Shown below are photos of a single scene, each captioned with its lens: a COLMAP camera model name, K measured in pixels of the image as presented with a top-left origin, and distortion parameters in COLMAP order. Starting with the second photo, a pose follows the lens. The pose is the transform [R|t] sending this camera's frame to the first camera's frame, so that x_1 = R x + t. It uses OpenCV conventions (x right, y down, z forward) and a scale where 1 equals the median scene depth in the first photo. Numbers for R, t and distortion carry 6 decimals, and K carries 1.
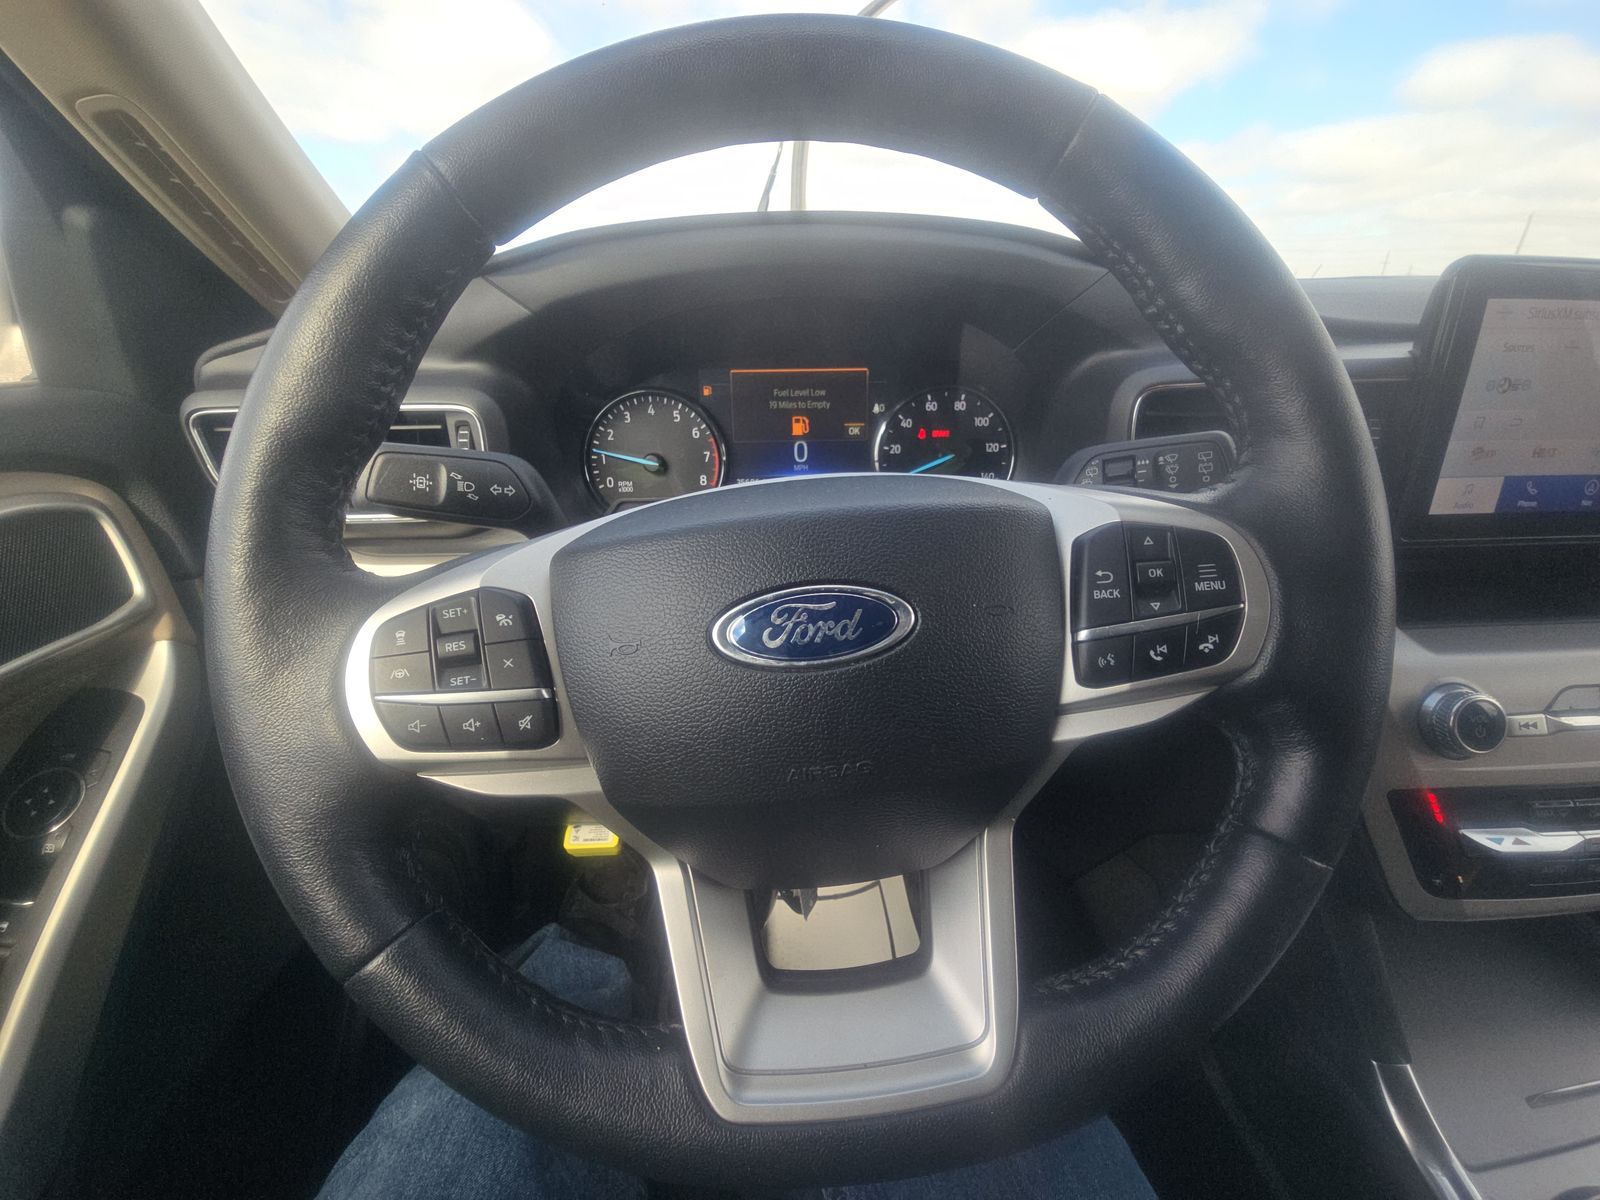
lens RADIAL K [[649.3, 0, 800.0], [0, 649.3, 600.0], [0, 0, 1]] dist [0.012696, -0.012228]
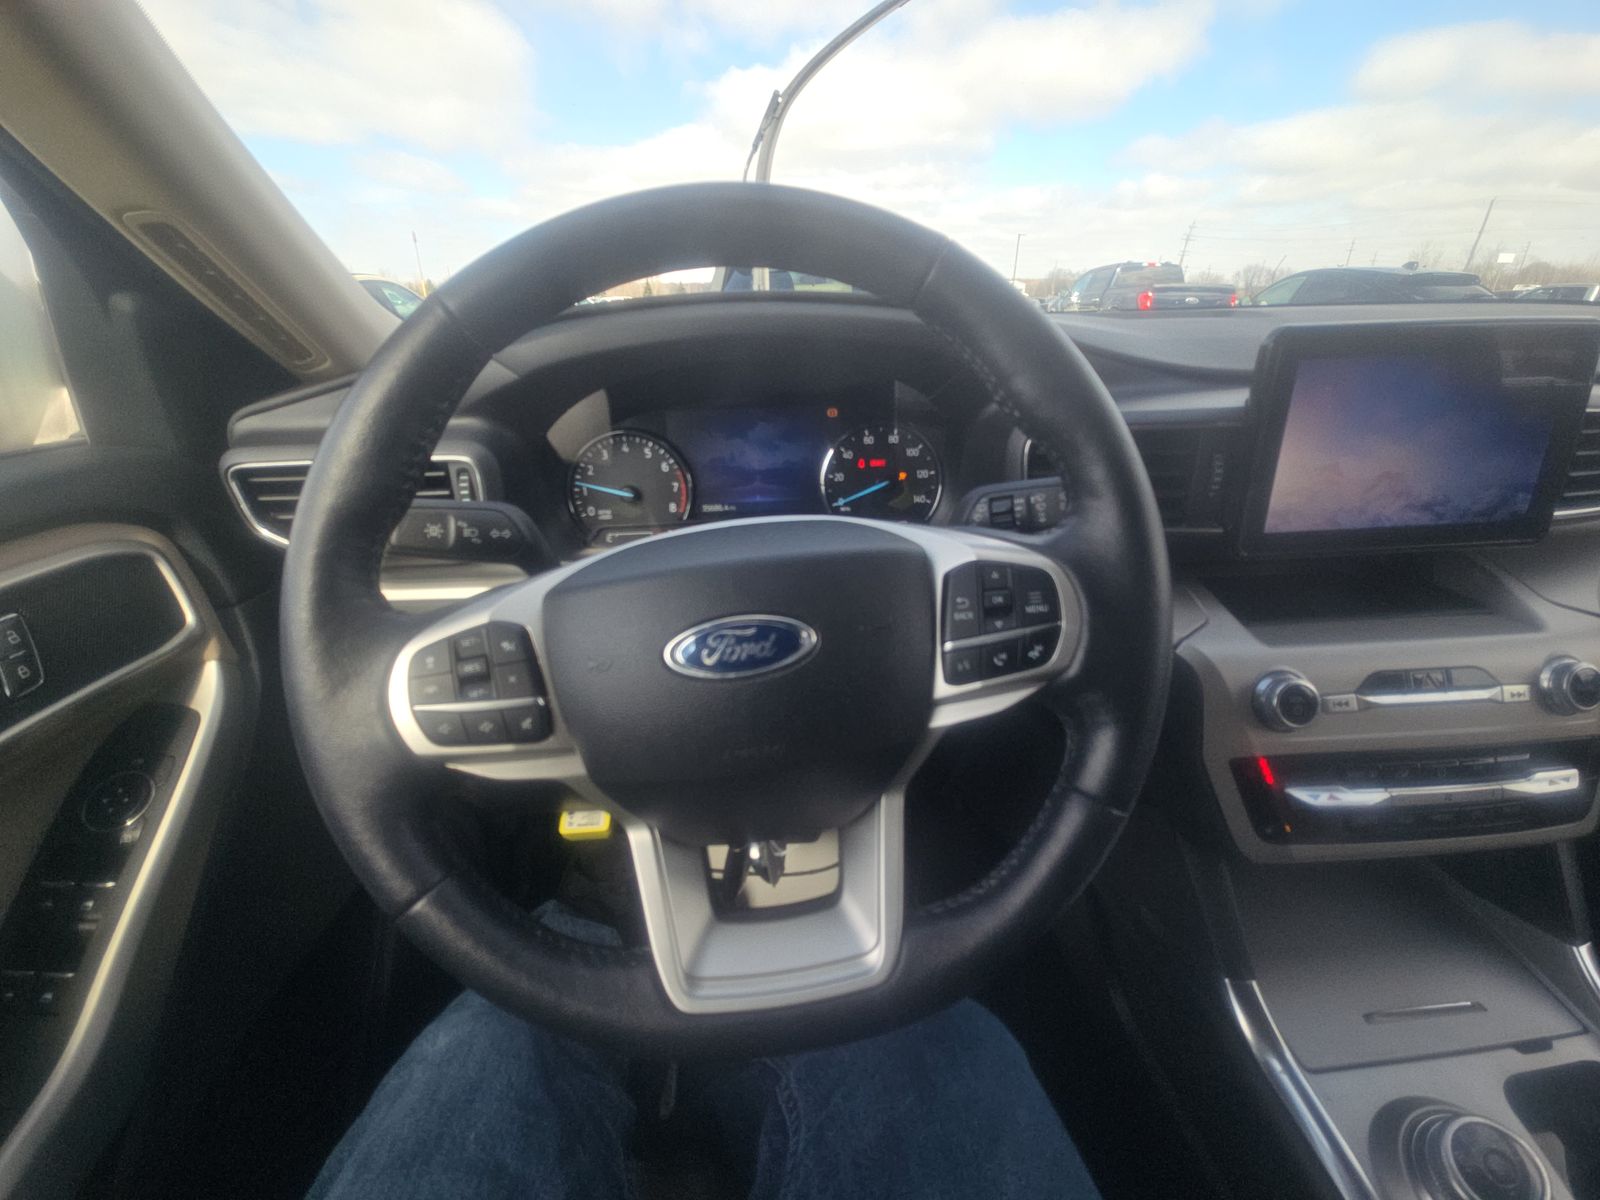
lens RADIAL K [[645.5, 0, 803.8], [0, 645.5, 598.6], [0, 0, 1]] dist [0.009658, -0.007977]
pose [[0.999528, -0.022960, 0.020407, 0.082392], [0.022693, 0.999655, 0.013223, -0.048266], [-0.020703, -0.012753, 0.999704, -0.221149]]
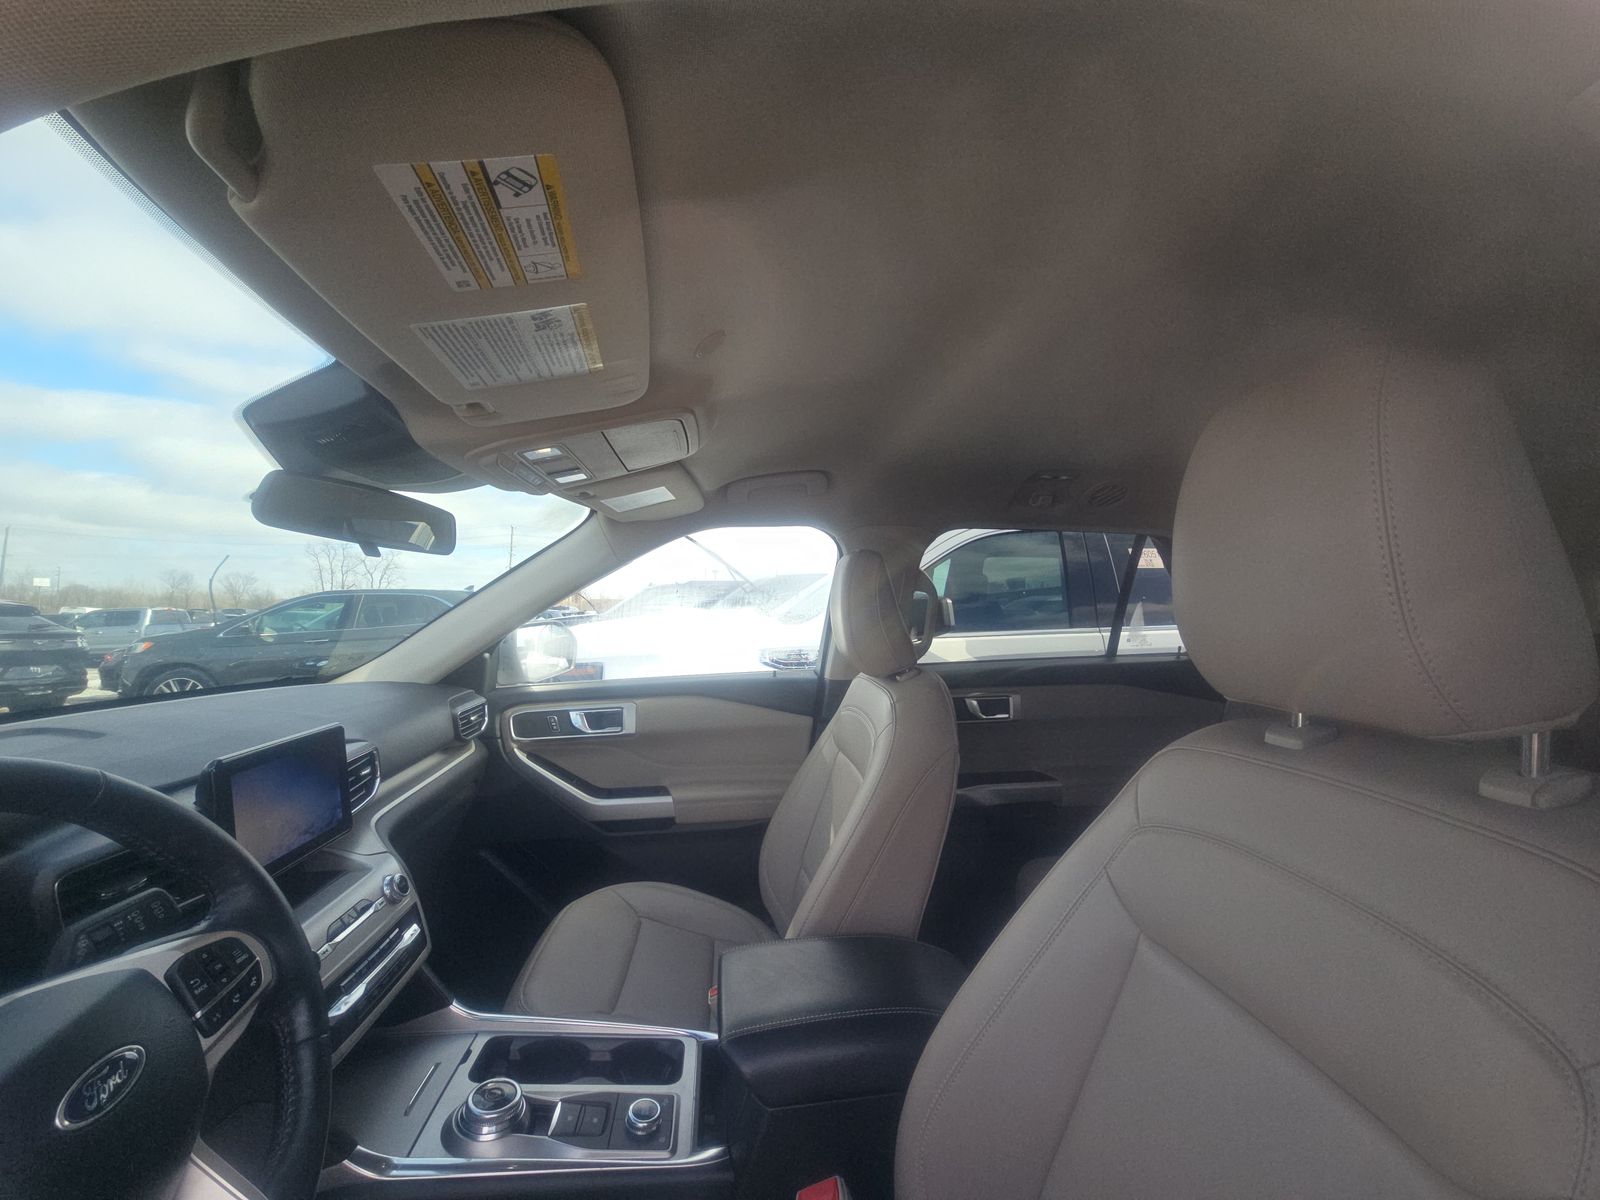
lens RADIAL K [[645.5, 0, 803.8], [0, 645.5, 598.6], [0, 0, 1]] dist [0.009658, -0.007977]
pose [[-0.095141, 0.025983, 0.995125, -1.238610], [0.401611, 0.915696, 0.014488, -0.282353], [-0.910855, 0.401031, -0.097555, -0.720459]]
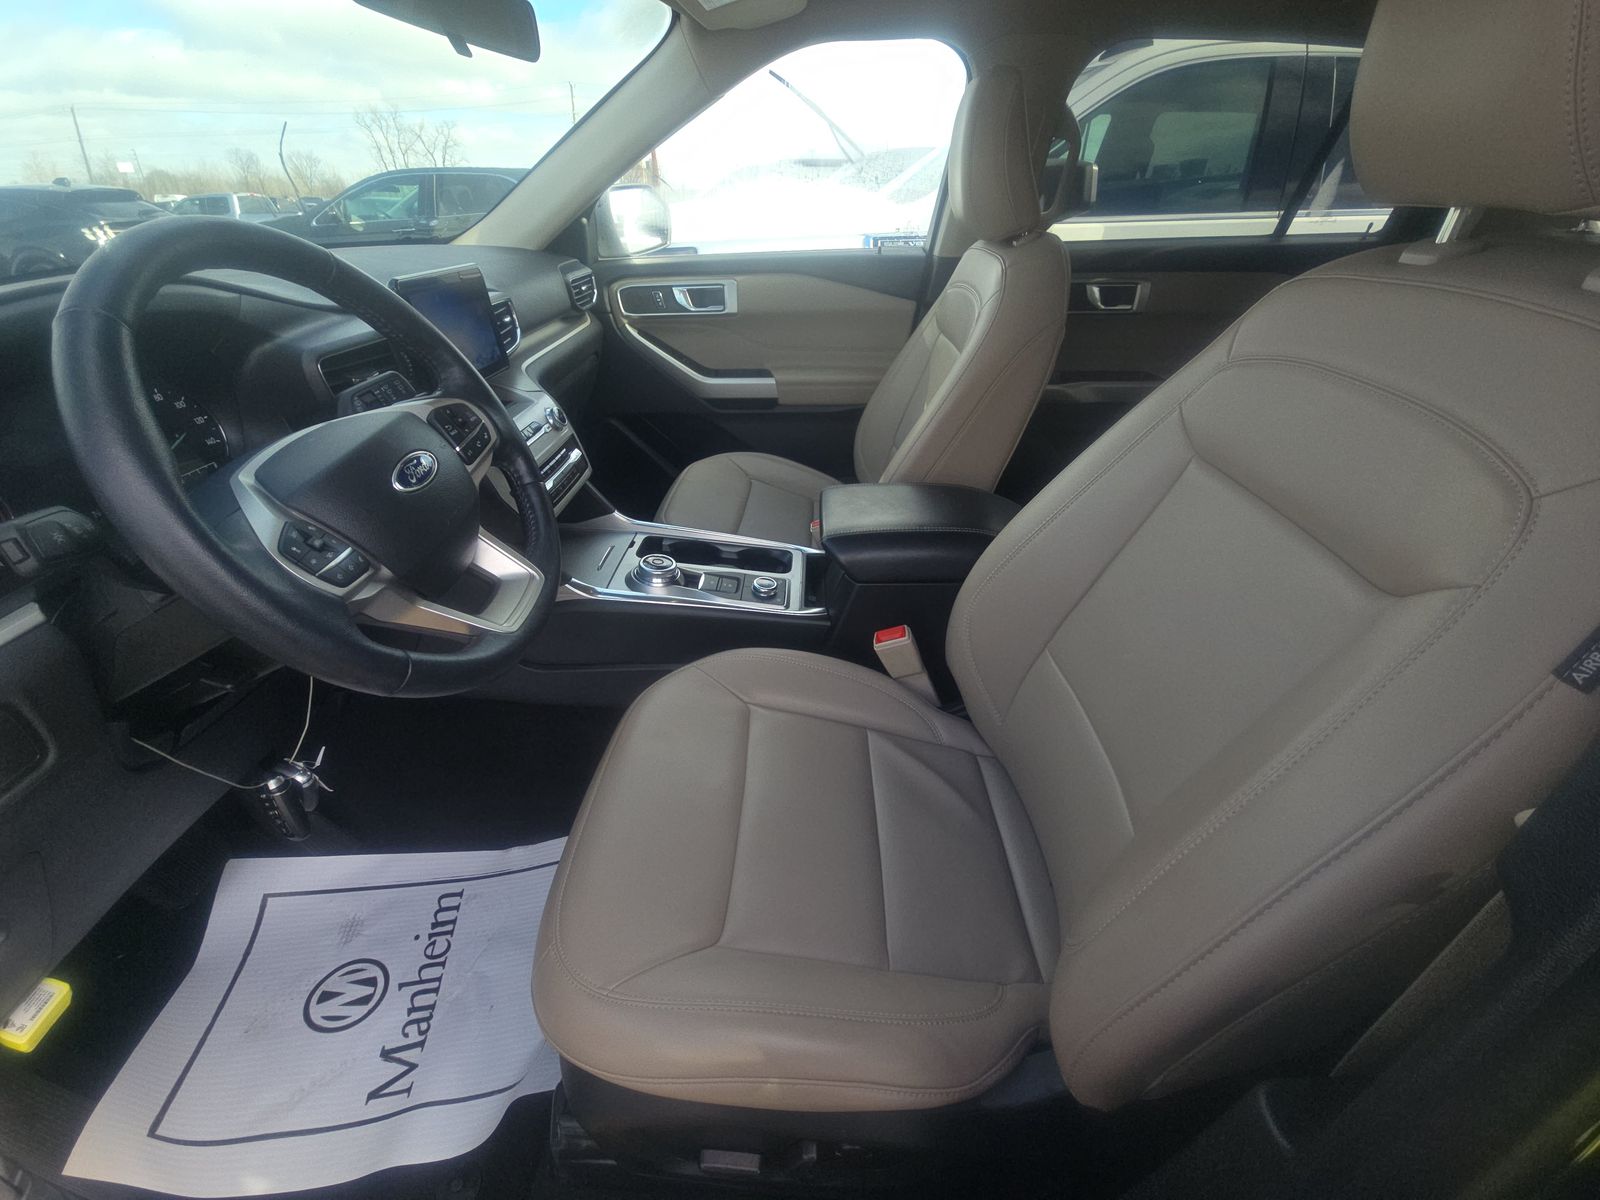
lens RADIAL K [[645.5, 0, 803.8], [0, 645.5, 598.6], [0, 0, 1]] dist [0.009658, -0.007977]
pose [[0.049176, -0.509484, 0.859074, -1.558498], [0.394131, 0.800214, 0.452015, -0.072275], [-0.917738, 0.316359, 0.240155, -0.585268]]
